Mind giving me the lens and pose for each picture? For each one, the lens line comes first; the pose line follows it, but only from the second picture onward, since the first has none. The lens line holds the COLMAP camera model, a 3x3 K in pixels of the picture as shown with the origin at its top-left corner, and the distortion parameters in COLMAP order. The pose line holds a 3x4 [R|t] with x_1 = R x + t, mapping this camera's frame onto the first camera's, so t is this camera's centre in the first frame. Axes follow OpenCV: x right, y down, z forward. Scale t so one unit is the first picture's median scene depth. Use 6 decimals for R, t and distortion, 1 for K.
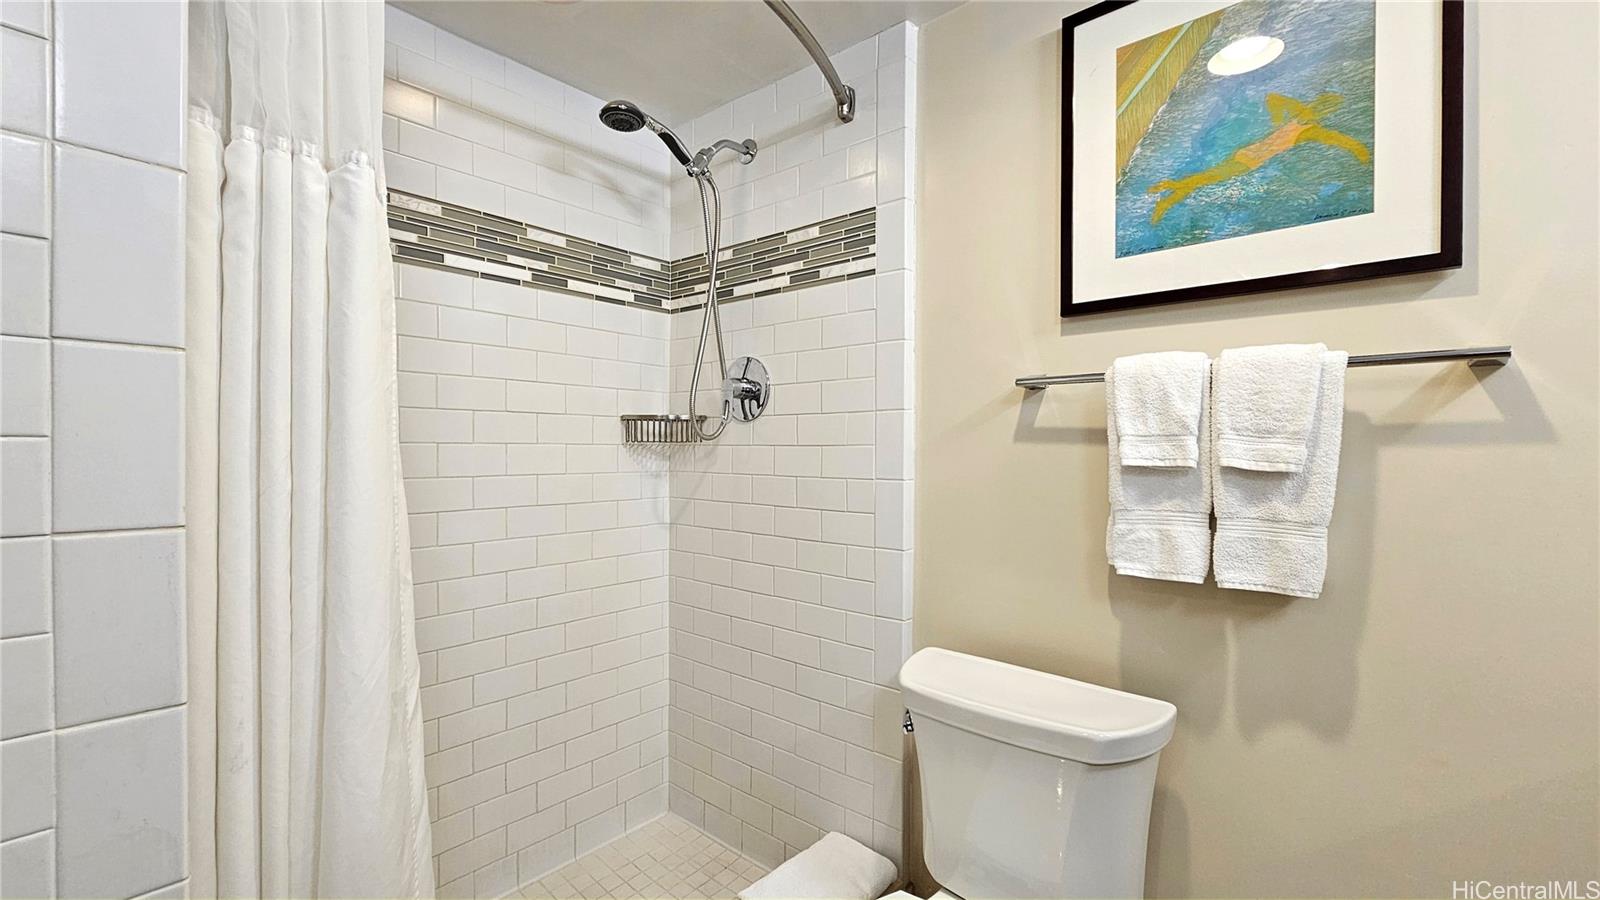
lens RADIAL K [[661.3, 0, 801.7], [0, 661.3, 451.7], [0, 0, 1]] dist [-0.001902, 0.000179]
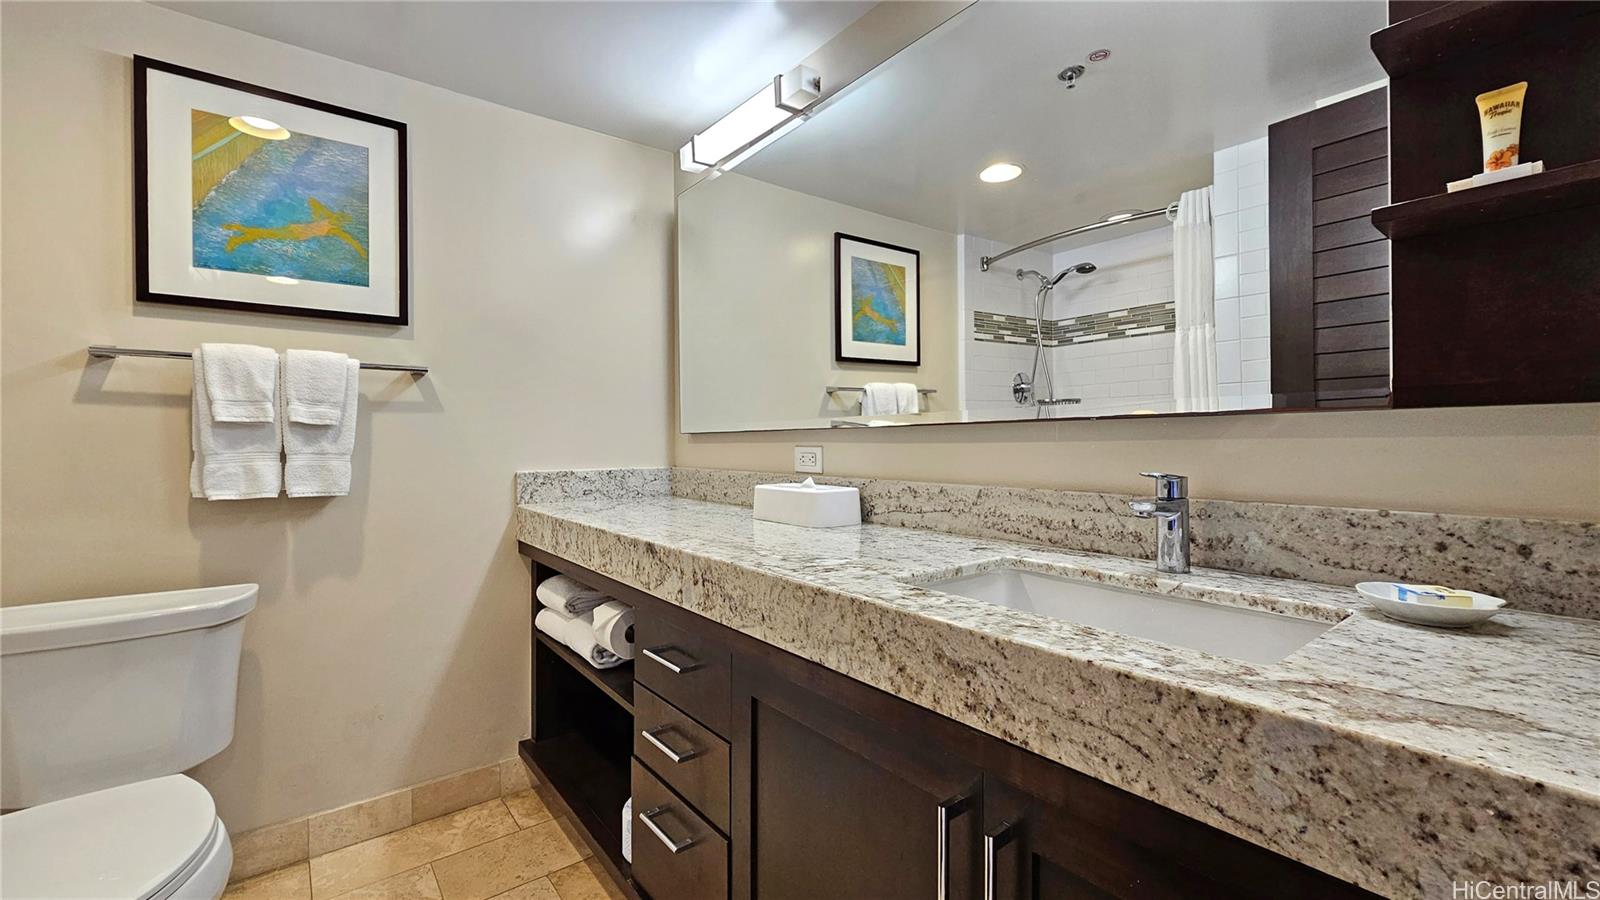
lens RADIAL K [[661.3, 0, 800.4], [0, 661.3, 443.8], [0, 0, 1]] dist [-0.001902, 0.000179]
pose [[0.178706, -0.008167, 0.983869, -0.697618], [0.010876, 0.999921, 0.006324, 0.075985], [-0.983842, 0.009571, 0.178781, -0.489670]]
